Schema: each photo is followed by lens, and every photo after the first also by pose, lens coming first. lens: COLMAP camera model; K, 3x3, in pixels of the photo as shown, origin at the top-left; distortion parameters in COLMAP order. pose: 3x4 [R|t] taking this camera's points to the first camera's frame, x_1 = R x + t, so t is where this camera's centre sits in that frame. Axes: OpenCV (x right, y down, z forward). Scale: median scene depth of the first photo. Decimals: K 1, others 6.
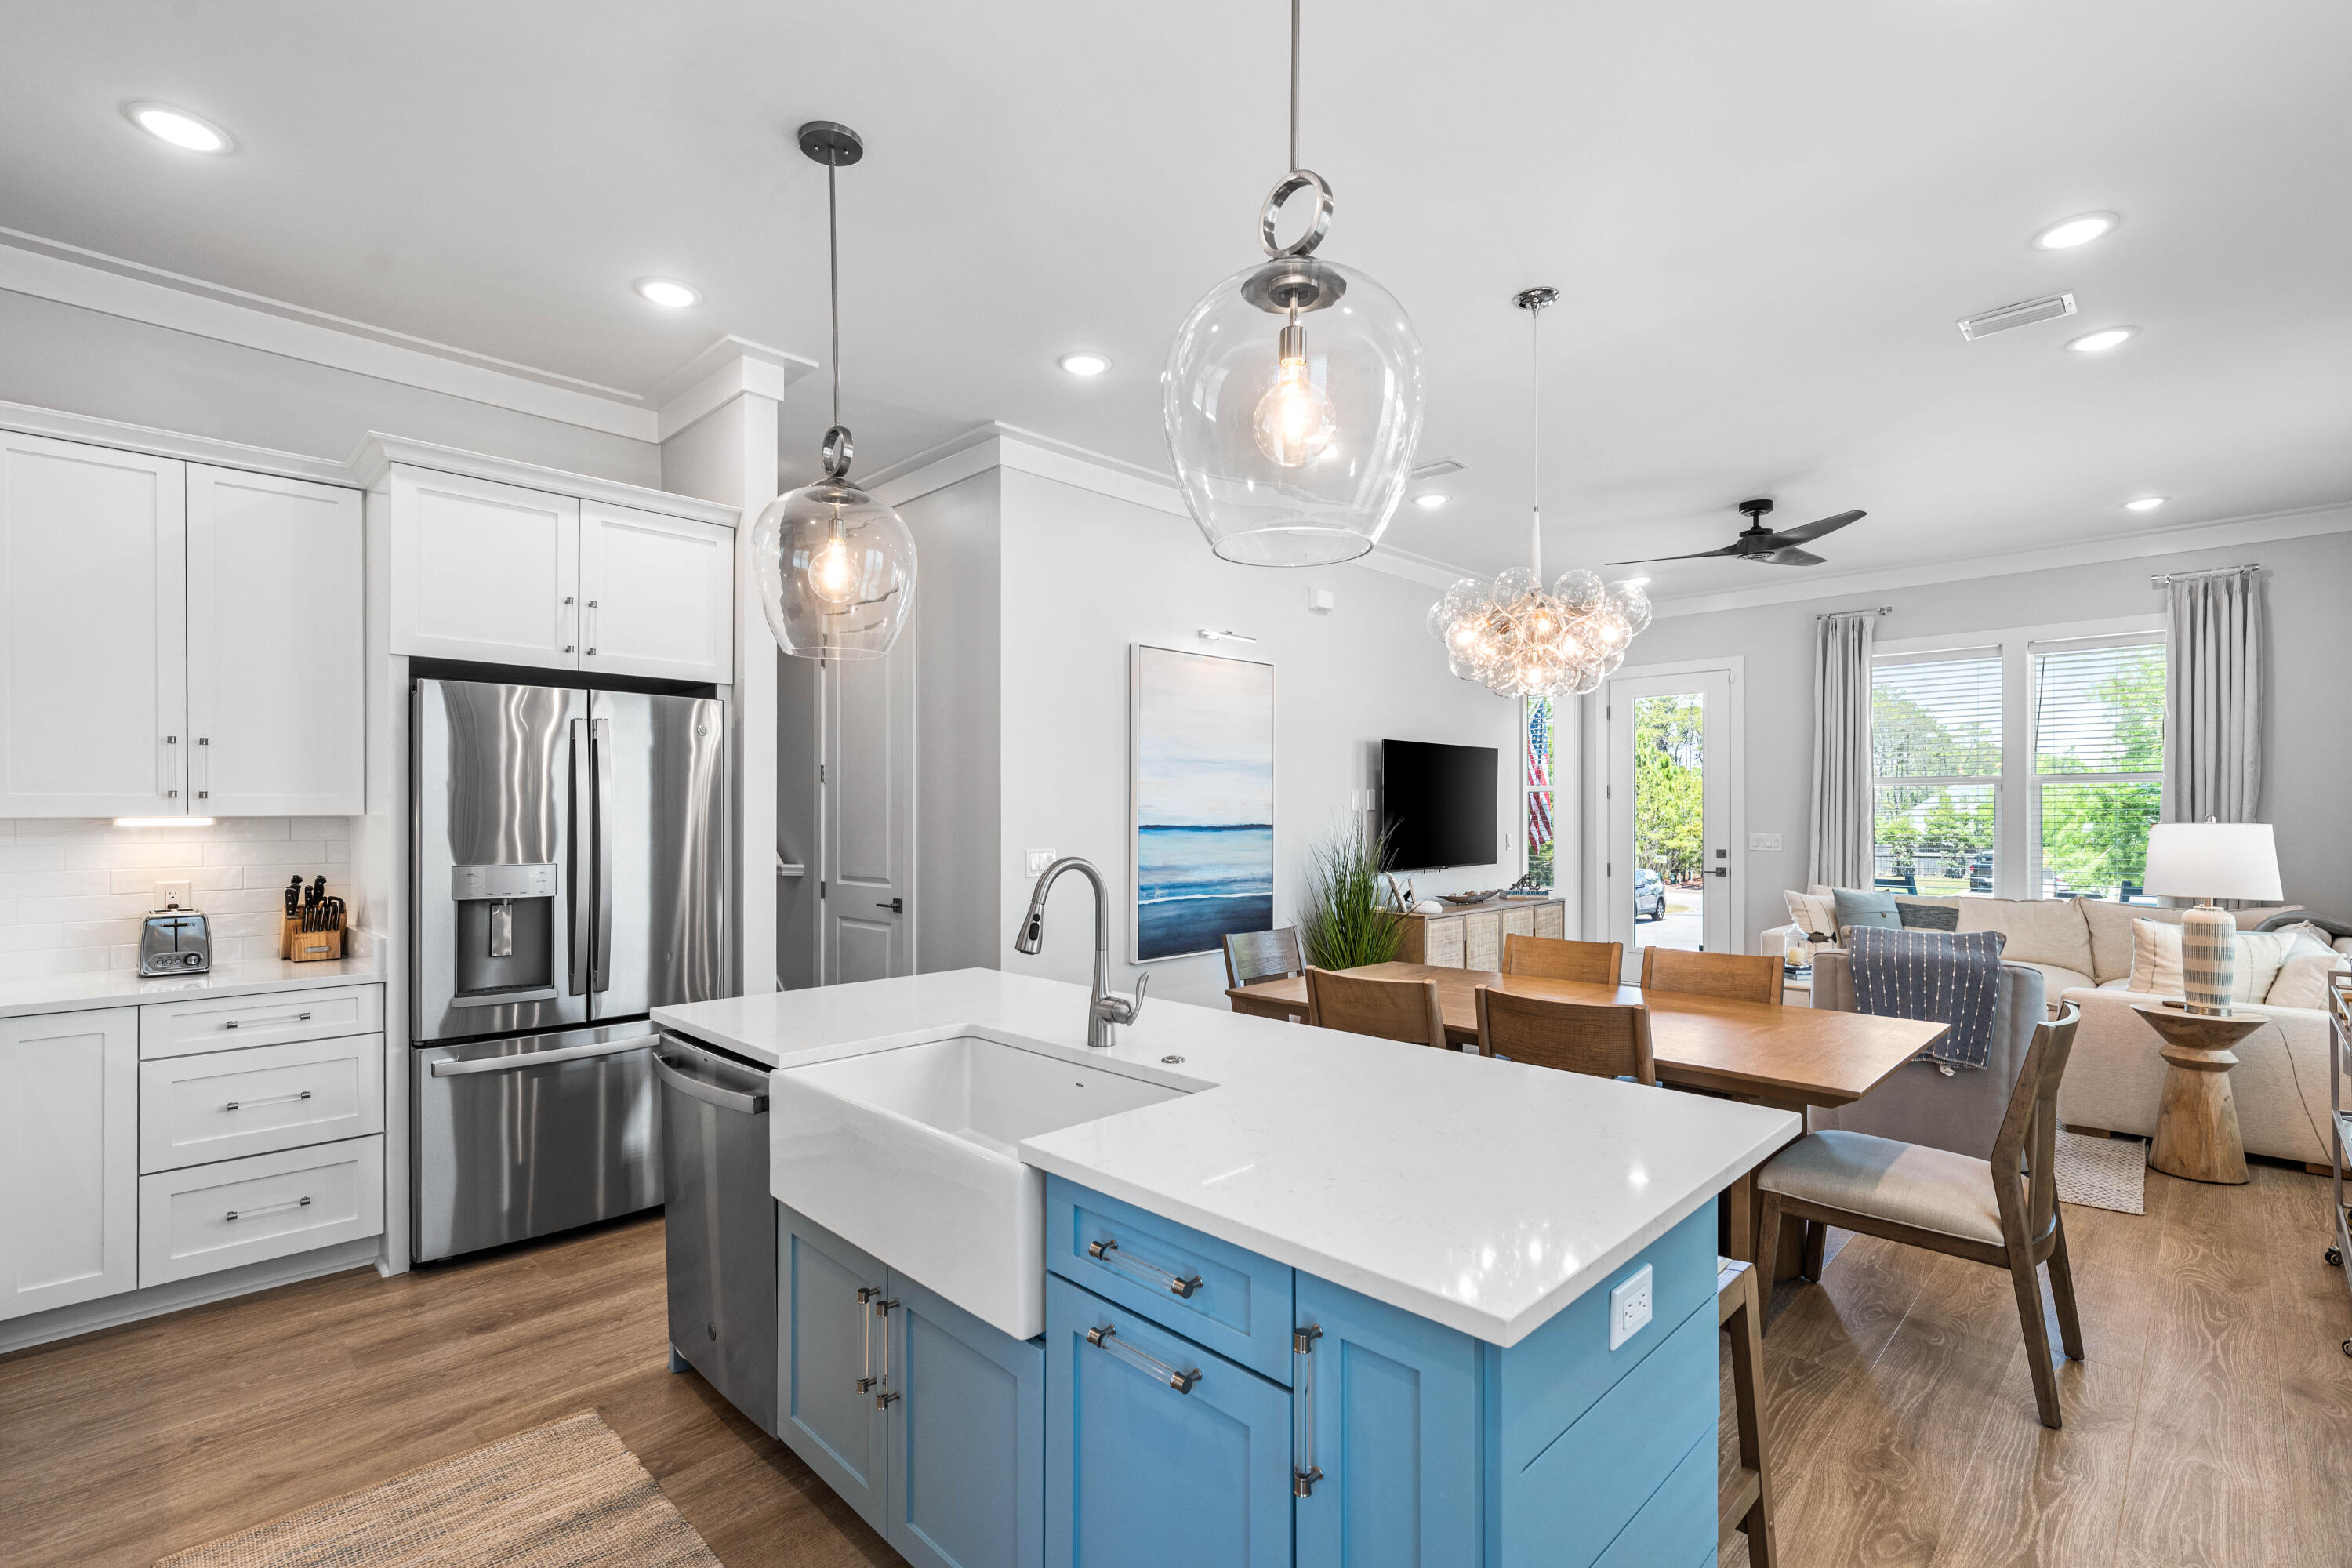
lens RADIAL K [[1046.9, 0, 1153.0], [0, 1046.9, 811.8], [0, 0, 1]] dist [-0.004048, -0.000822]
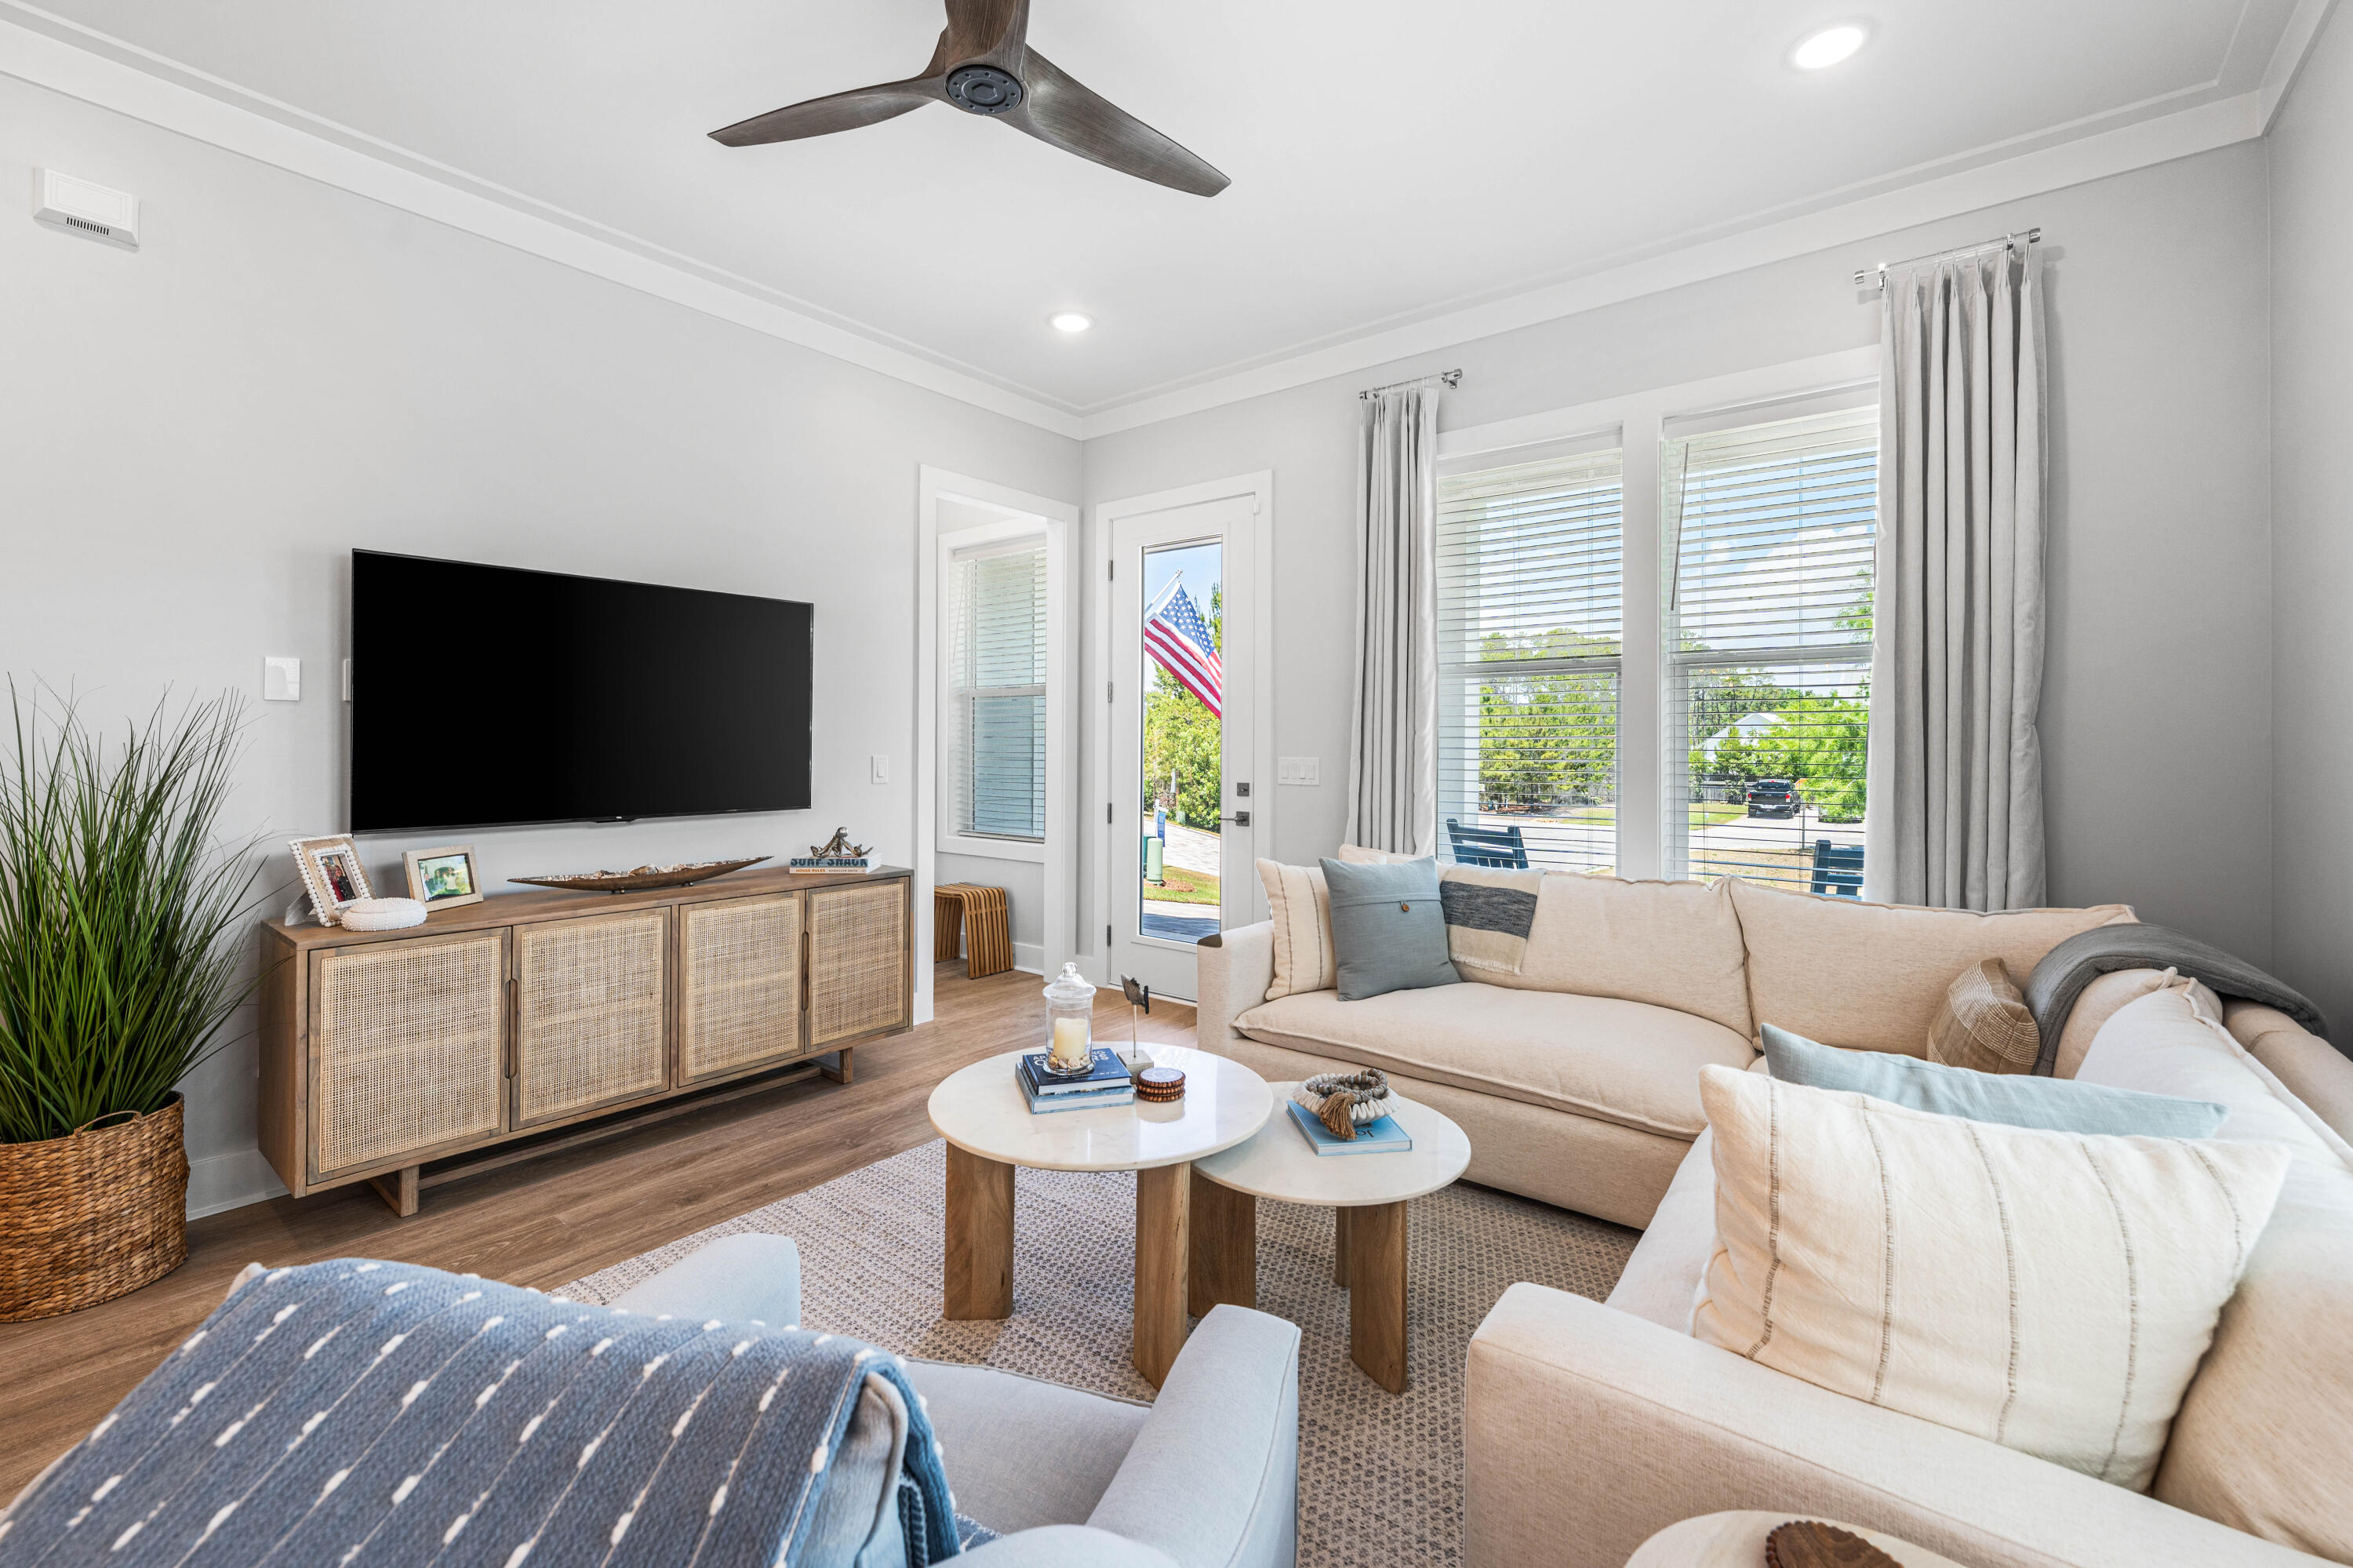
lens RADIAL K [[991.5, 0, 1182.5], [0, 991.5, 767.3], [0, 0, 1]] dist [0.012305, -0.000370]
pose [[0.990594, 0.002123, 0.136818, 0.502320], [-0.005699, 0.999652, 0.025745, 0.013555], [-0.136716, -0.026282, 0.990262, 0.489713]]
